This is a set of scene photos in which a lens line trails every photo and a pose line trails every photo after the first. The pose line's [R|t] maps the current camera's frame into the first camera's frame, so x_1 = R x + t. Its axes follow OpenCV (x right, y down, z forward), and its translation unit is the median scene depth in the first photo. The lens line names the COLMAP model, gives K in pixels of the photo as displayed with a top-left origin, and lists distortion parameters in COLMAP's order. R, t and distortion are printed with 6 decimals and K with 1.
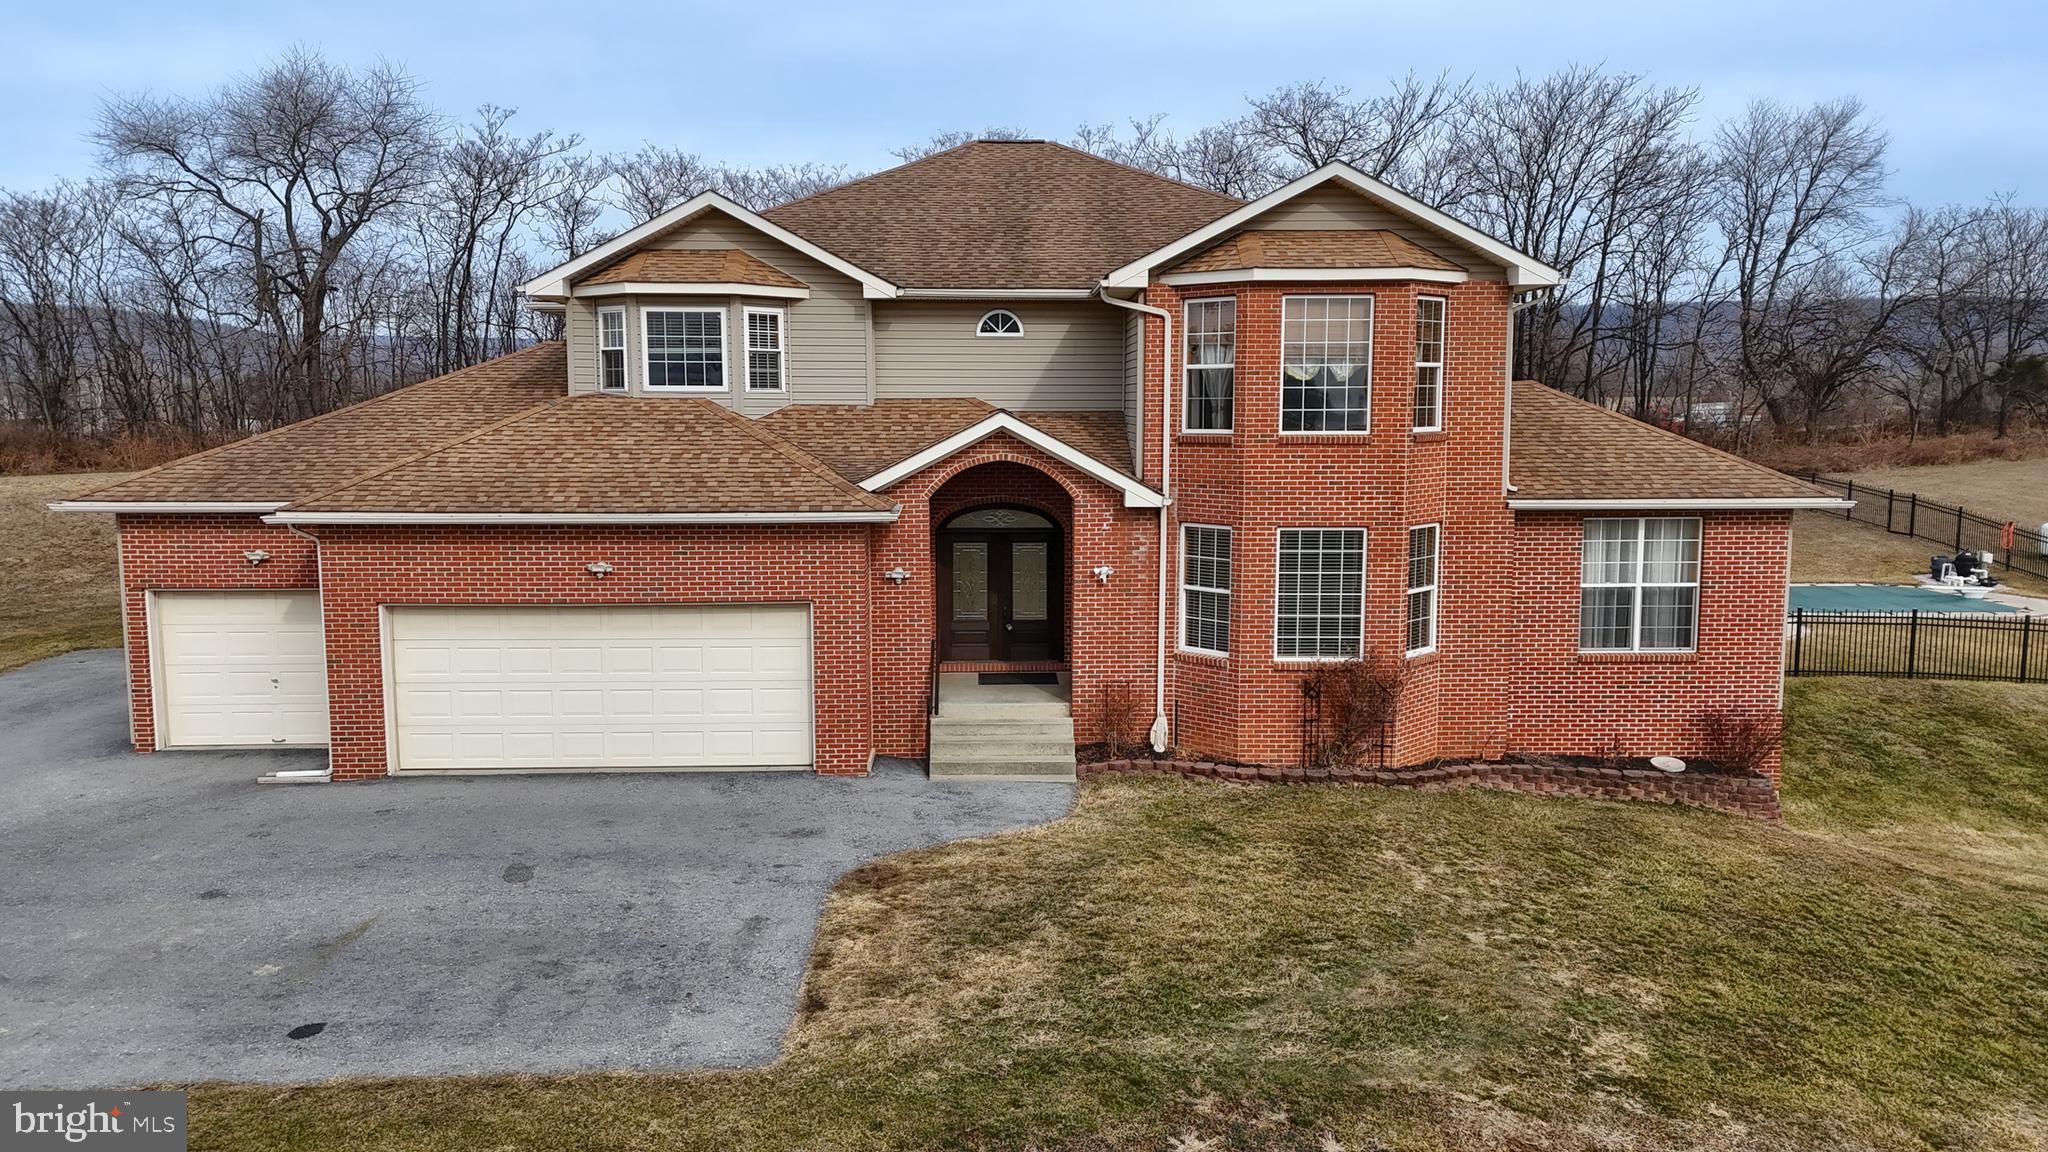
lens RADIAL K [[1491.9, 0, 1012.0], [0, 1491.9, 571.6], [0, 0, 1]] dist [0.065244, -0.046636]
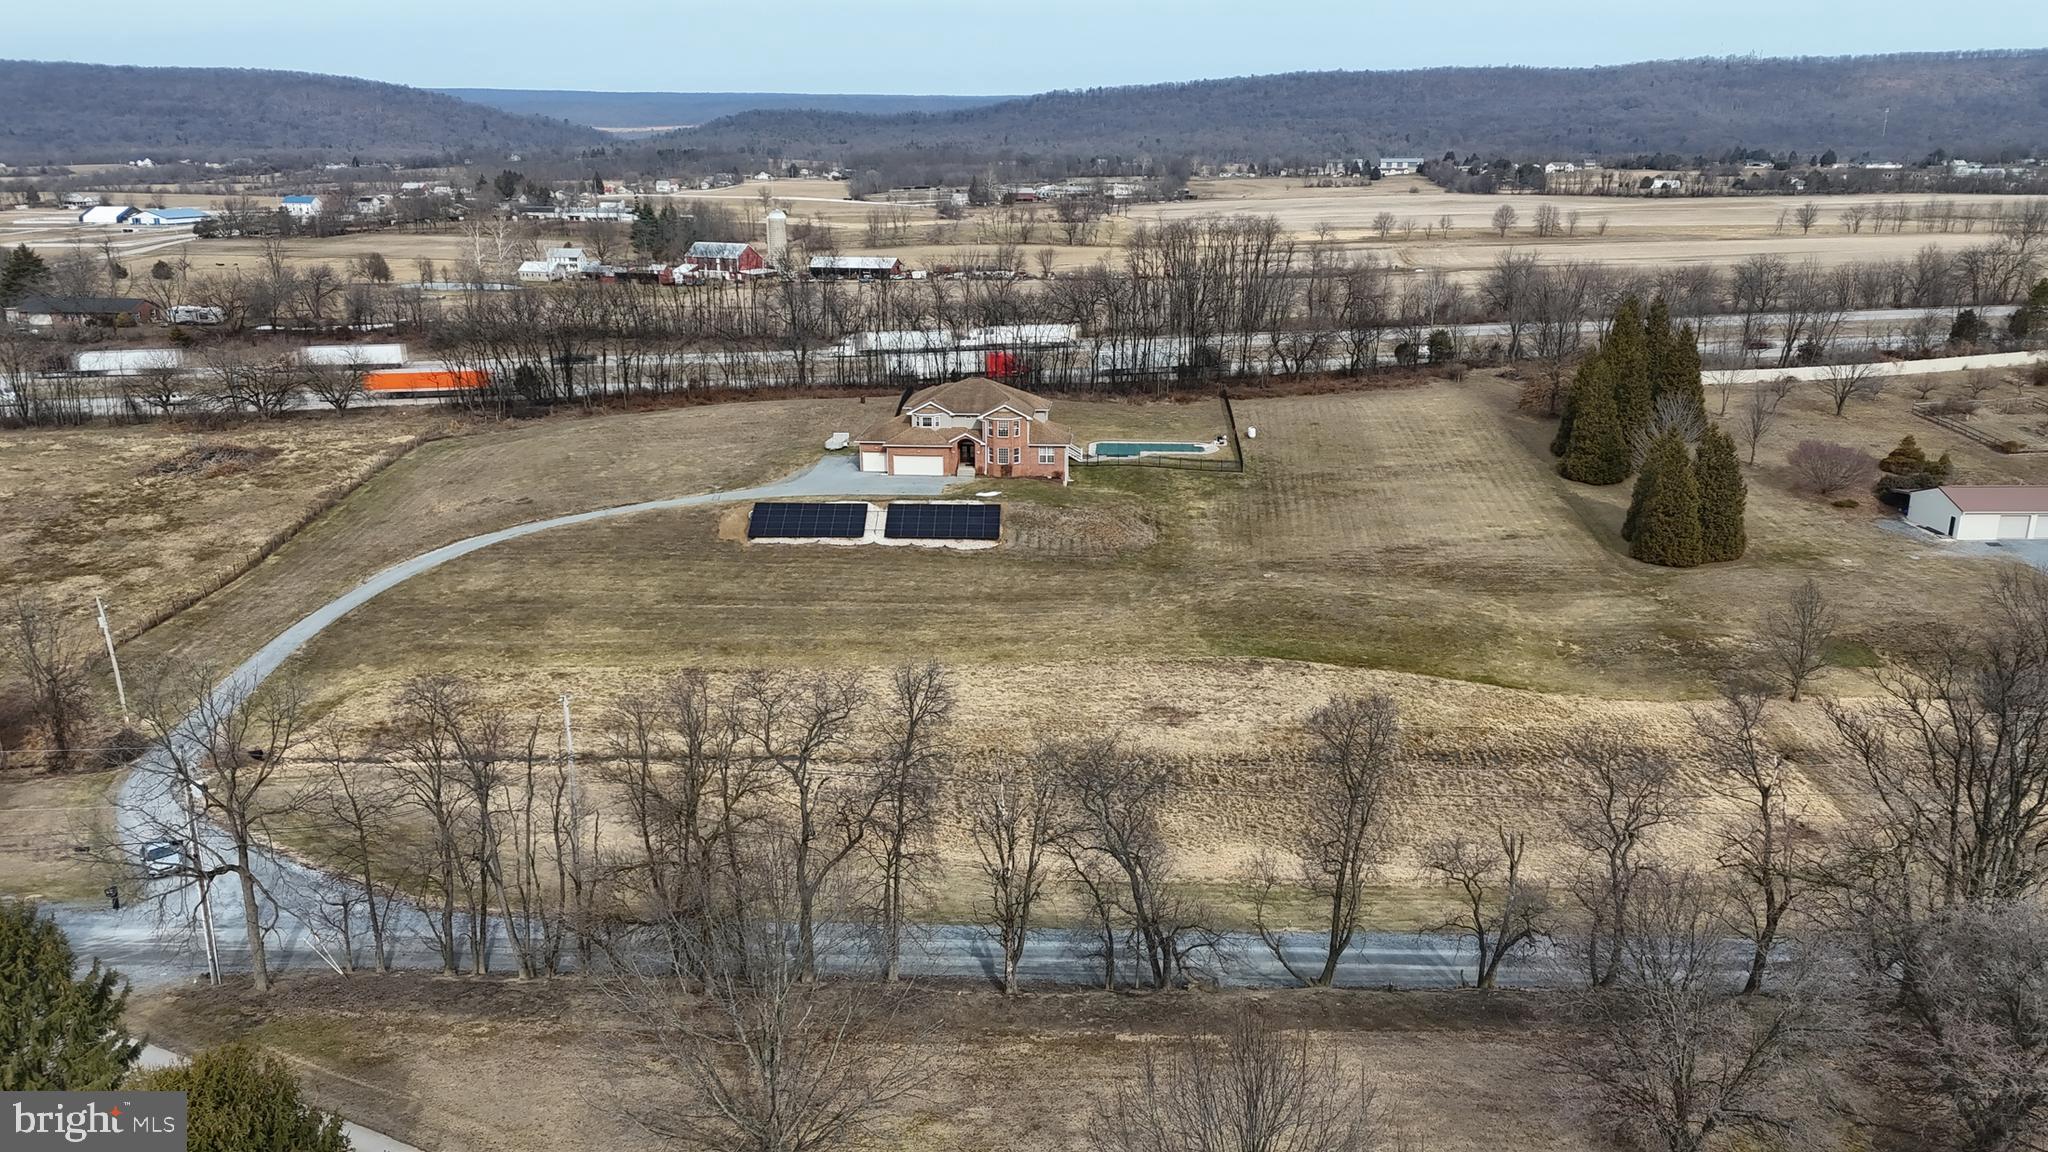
lens RADIAL K [[1491.9, 0, 1026.6], [0, 1491.9, 585.0], [0, 0, 1]] dist [0.065244, -0.046636]
pose [[0.994882, 0.027688, -0.097176, 1.126292], [-0.010847, 0.985432, 0.169724, -0.667785], [0.100460, -0.167801, 0.980689, -7.039375]]
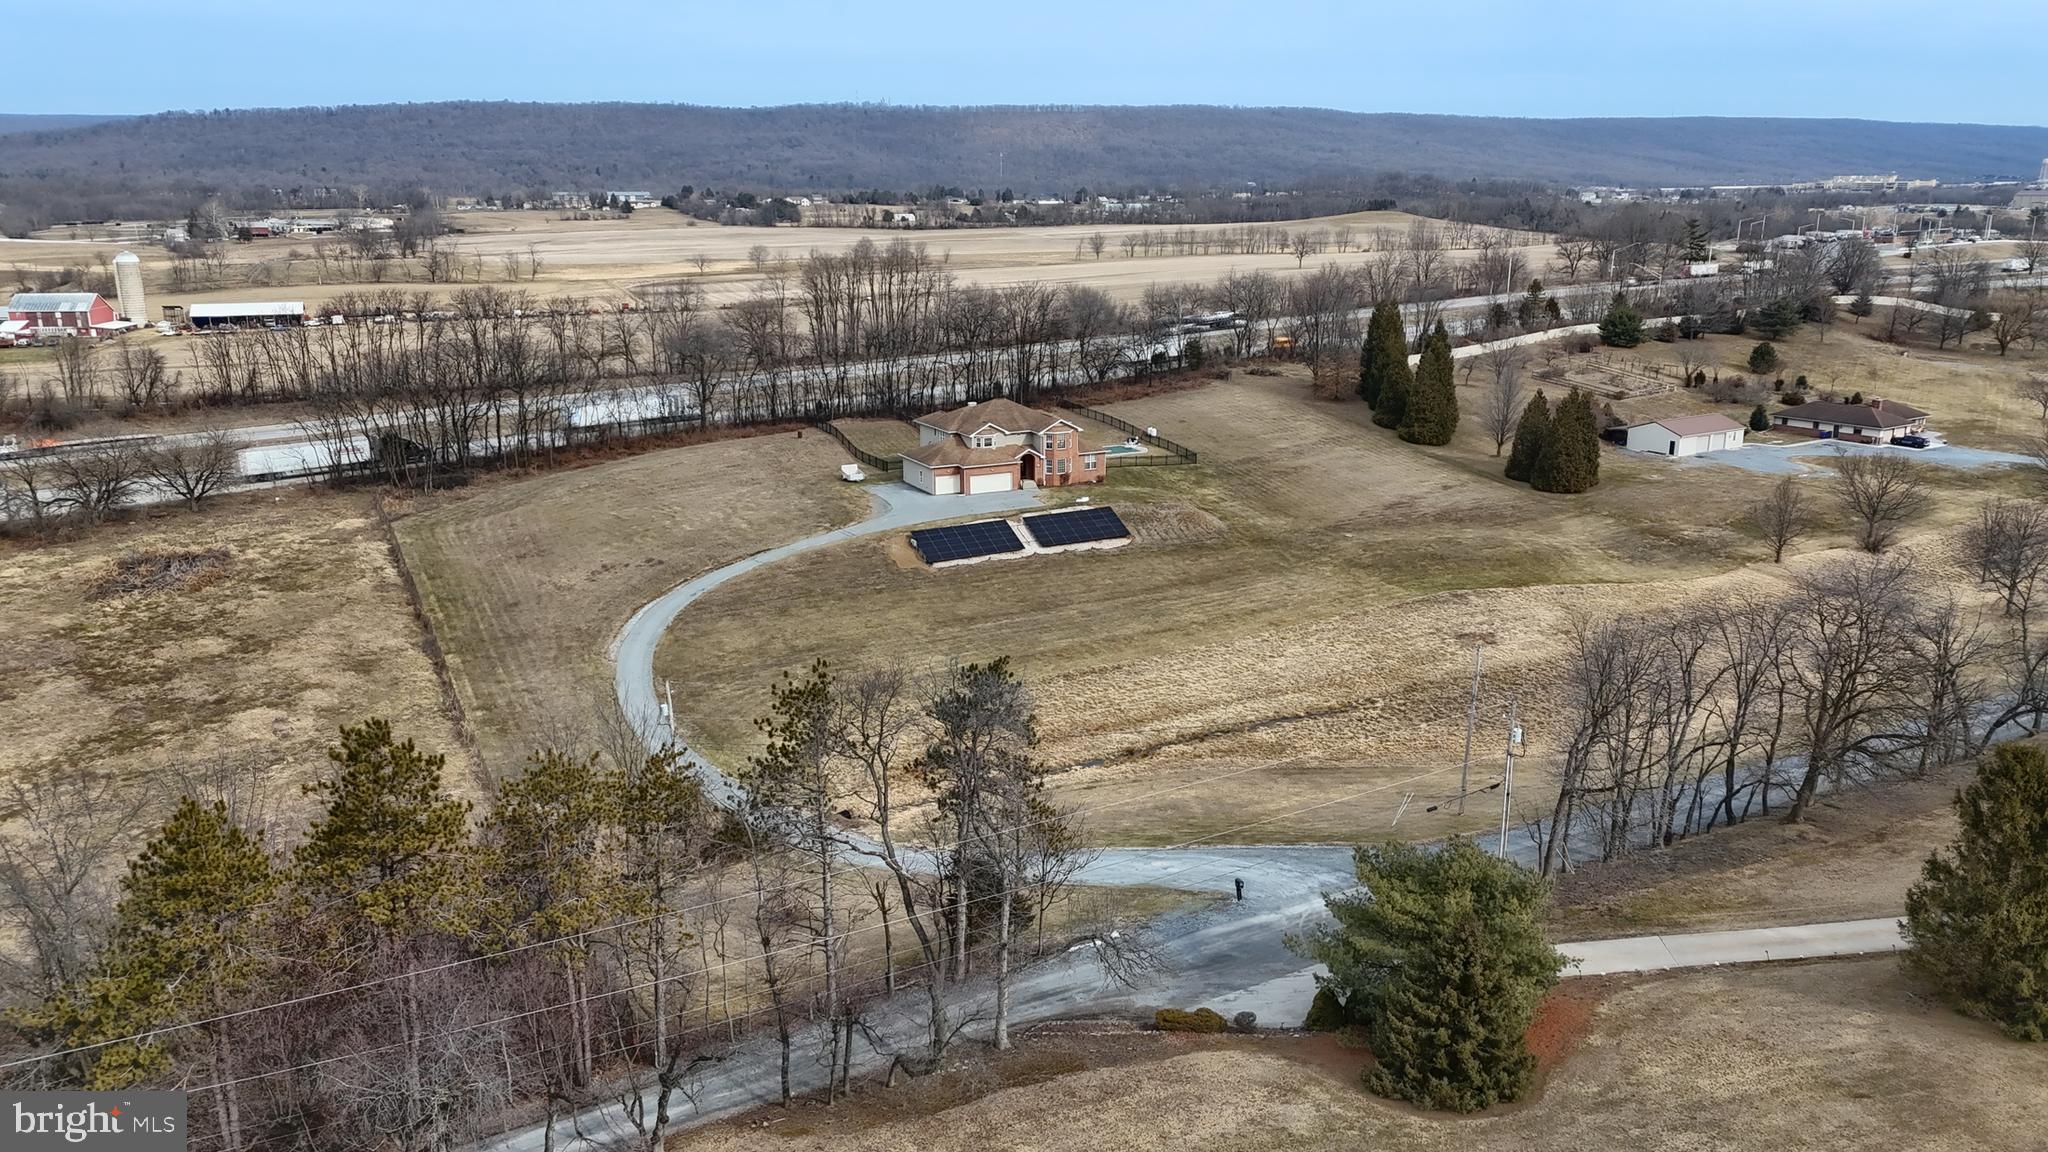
lens RADIAL K [[1491.9, 0, 1034.3], [0, 1491.9, 586.2], [0, 0, 1]] dist [0.065244, -0.046636]
pose [[0.901962, -0.113893, 0.416526, -3.700620], [0.050084, 0.985672, 0.161065, -0.715447], [-0.428902, -0.124414, 0.894743, -6.947364]]
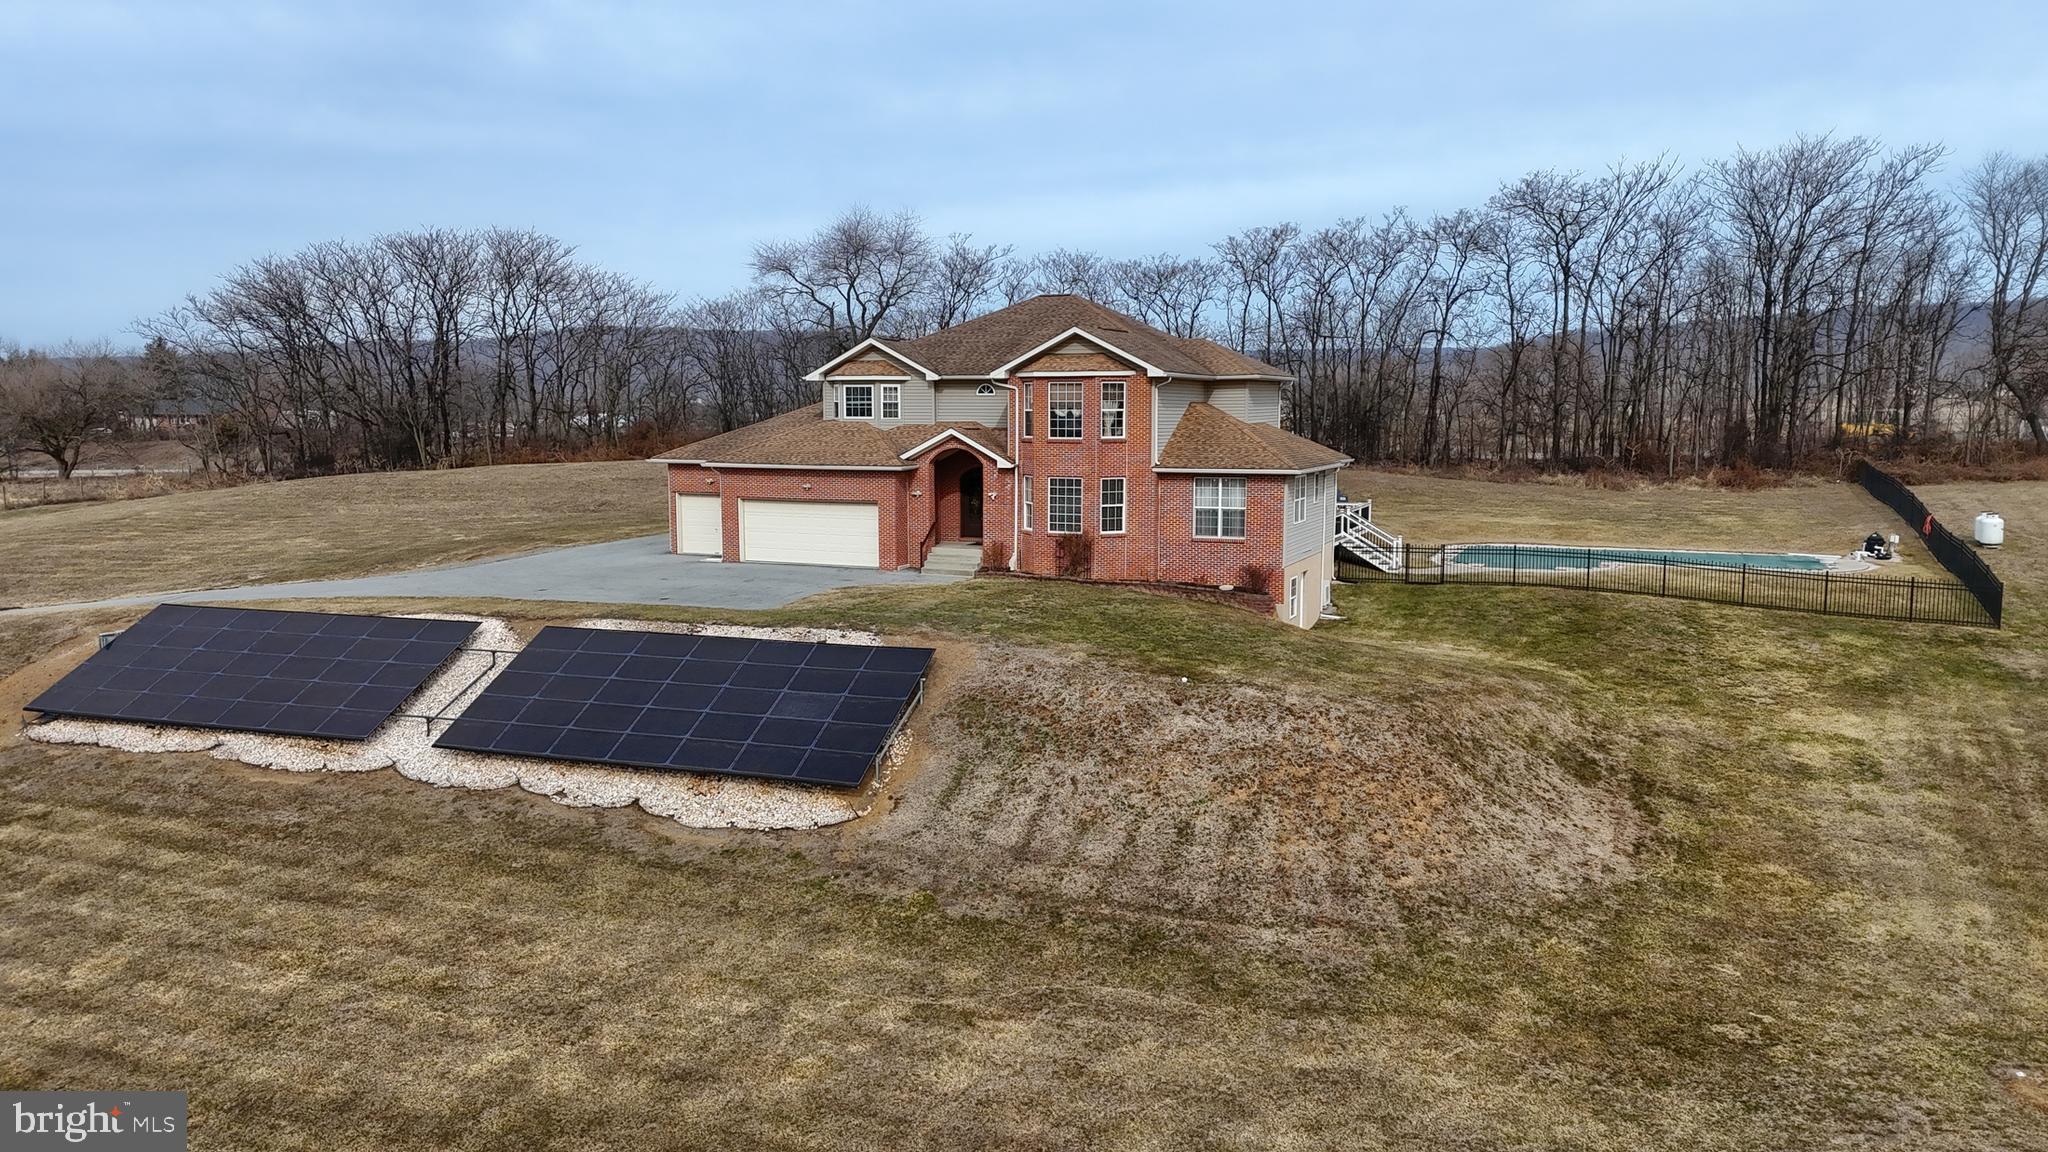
lens RADIAL K [[1491.9, 0, 1023.6], [0, 1491.9, 571.3], [0, 0, 1]] dist [0.065244, -0.046636]
pose [[0.909726, 0.045666, -0.412689, 1.099075], [-0.046920, 0.998873, 0.007102, 0.103836], [0.412549, 0.012902, 0.910844, -1.169423]]
